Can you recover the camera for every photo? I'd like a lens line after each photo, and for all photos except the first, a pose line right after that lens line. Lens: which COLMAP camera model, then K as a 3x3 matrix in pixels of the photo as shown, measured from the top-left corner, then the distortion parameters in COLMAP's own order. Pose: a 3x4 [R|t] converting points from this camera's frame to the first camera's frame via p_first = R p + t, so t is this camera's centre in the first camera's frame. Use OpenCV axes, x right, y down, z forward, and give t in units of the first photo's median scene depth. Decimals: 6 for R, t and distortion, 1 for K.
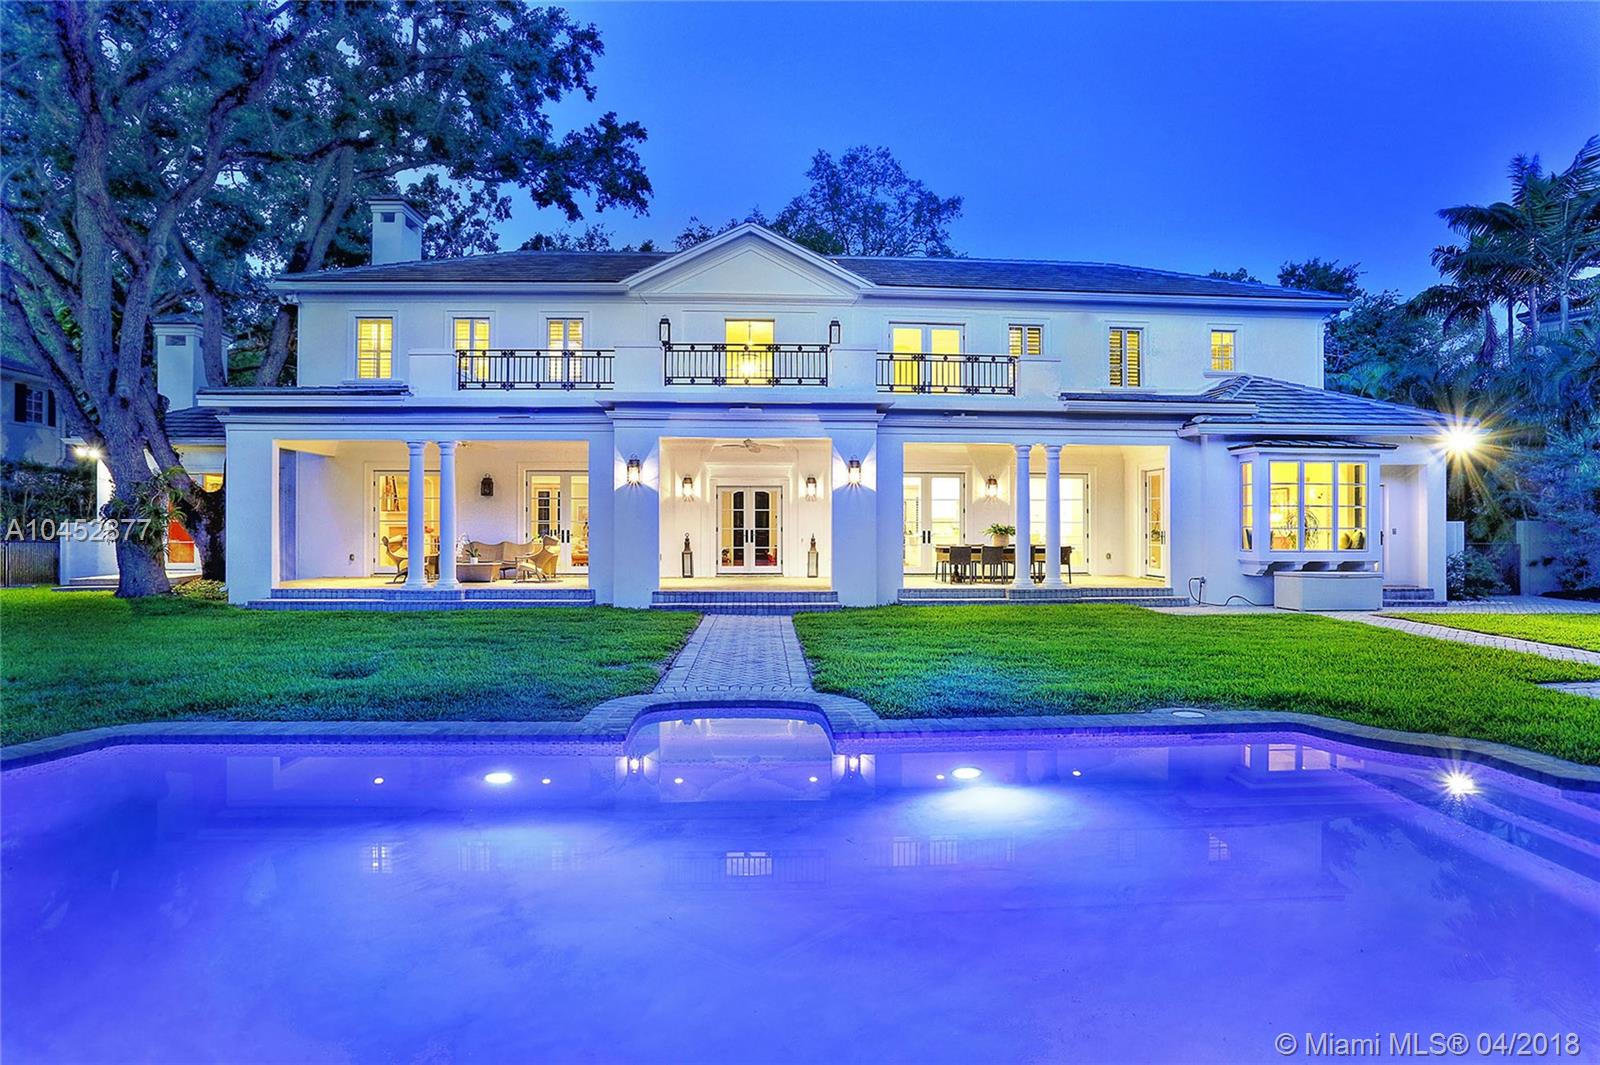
lens RADIAL K [[775.6, 0, 800.0], [0, 775.6, 532.5], [0, 0, 1]] dist [-0.066727, 0.029311]
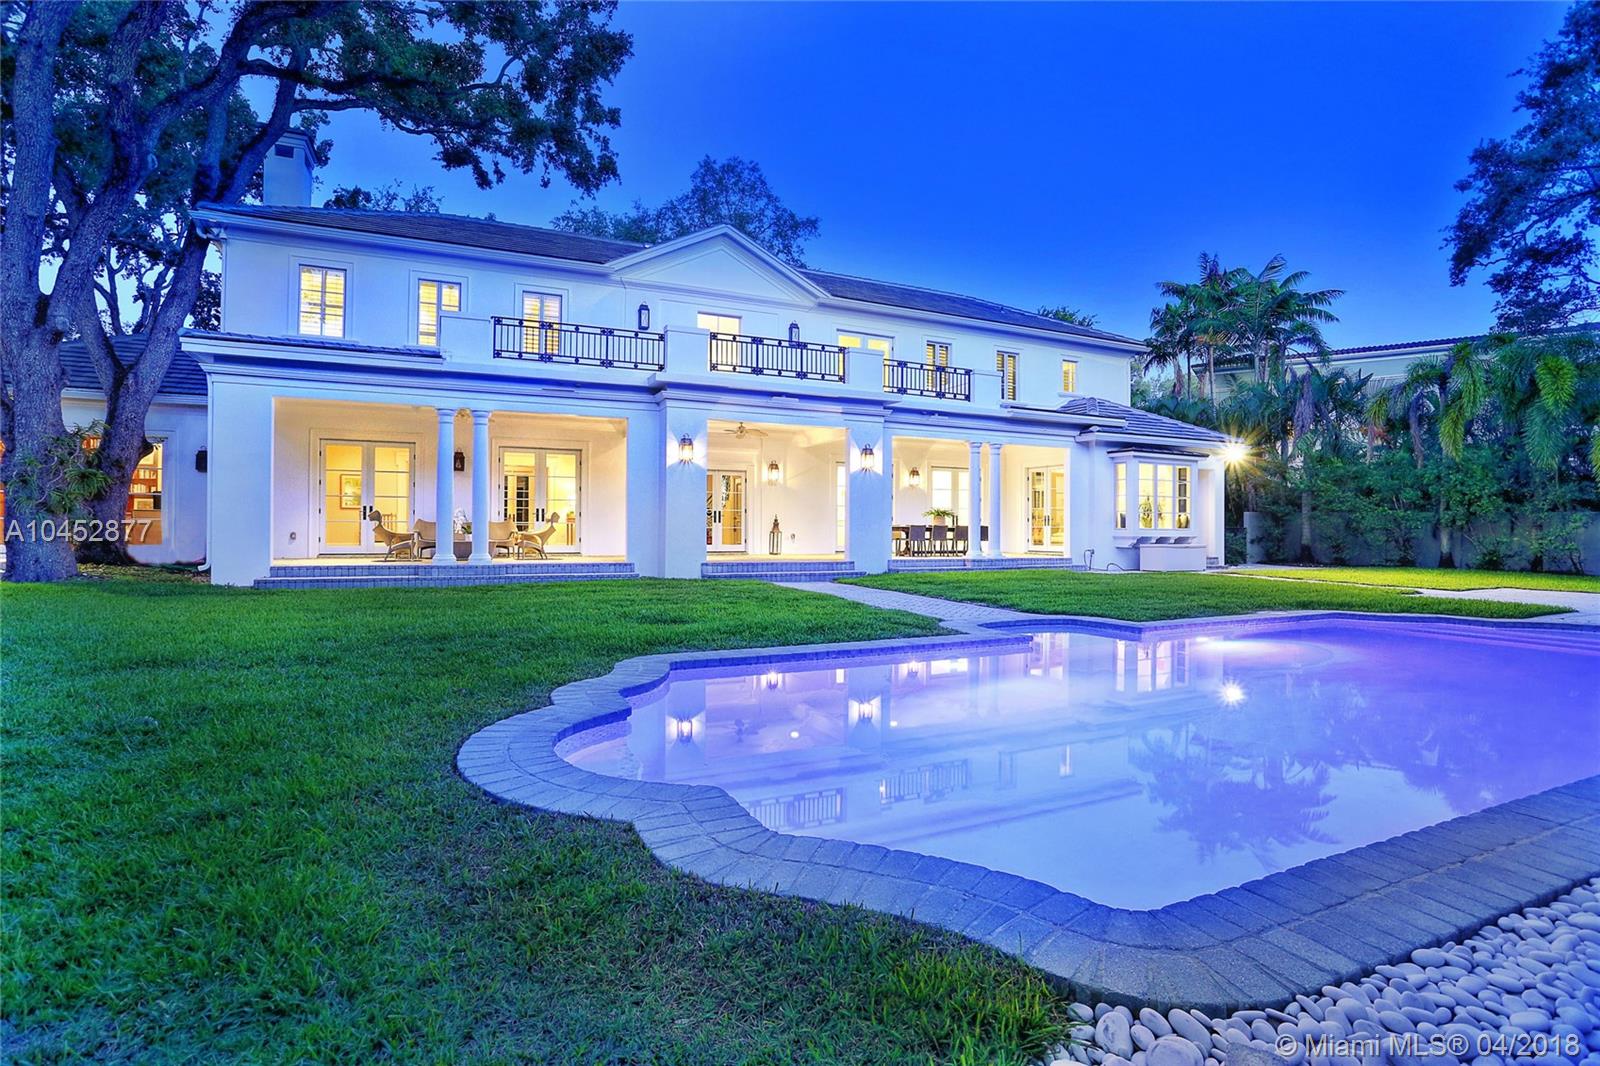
lens RADIAL K [[775.6, 0, 800.0], [0, 775.6, 533.0], [0, 0, 1]] dist [-0.066727, 0.029311]
pose [[0.927106, 0.002634, 0.374791, -0.420956], [-0.002820, 0.999996, -0.000052, 0.031292], [-0.374790, -0.001009, 0.927109, -0.038110]]
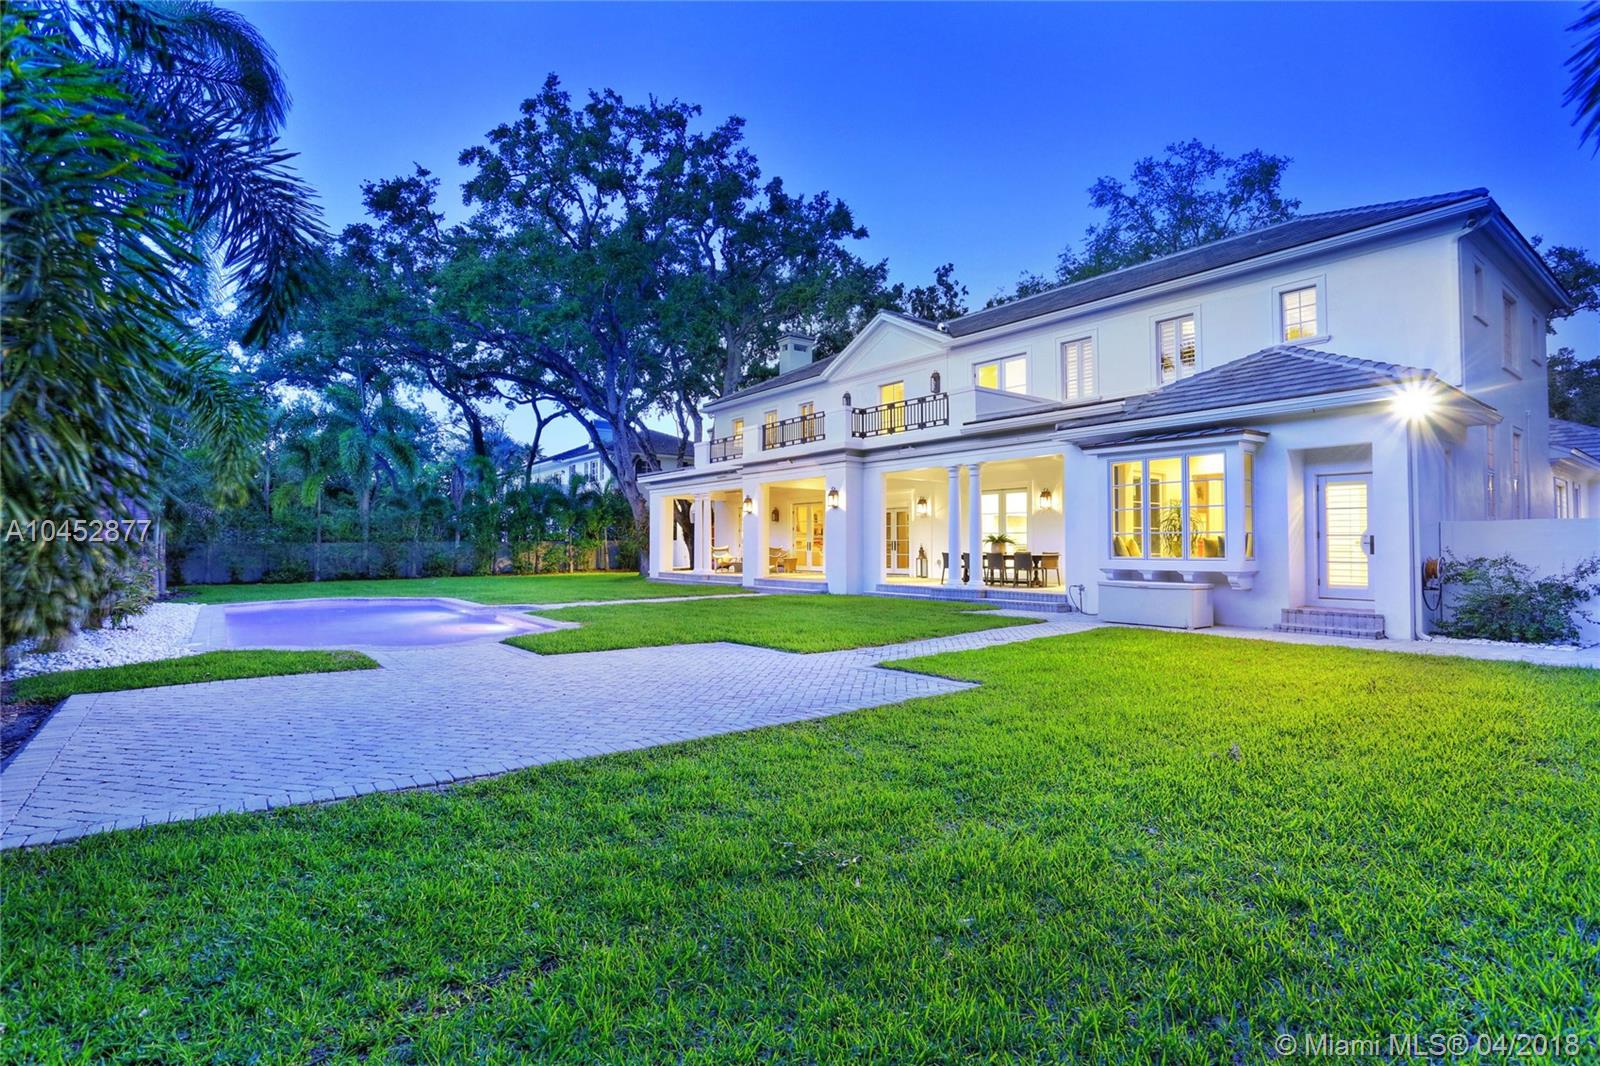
lens RADIAL K [[775.6, 0, 800.0], [0, 775.6, 533.0], [0, 0, 1]] dist [-0.066727, 0.029311]
pose [[0.565466, -0.016301, -0.824611, 1.098751], [-0.001811, 0.999778, -0.021006, 0.013099], [0.824770, 0.013371, 0.565311, 0.137031]]
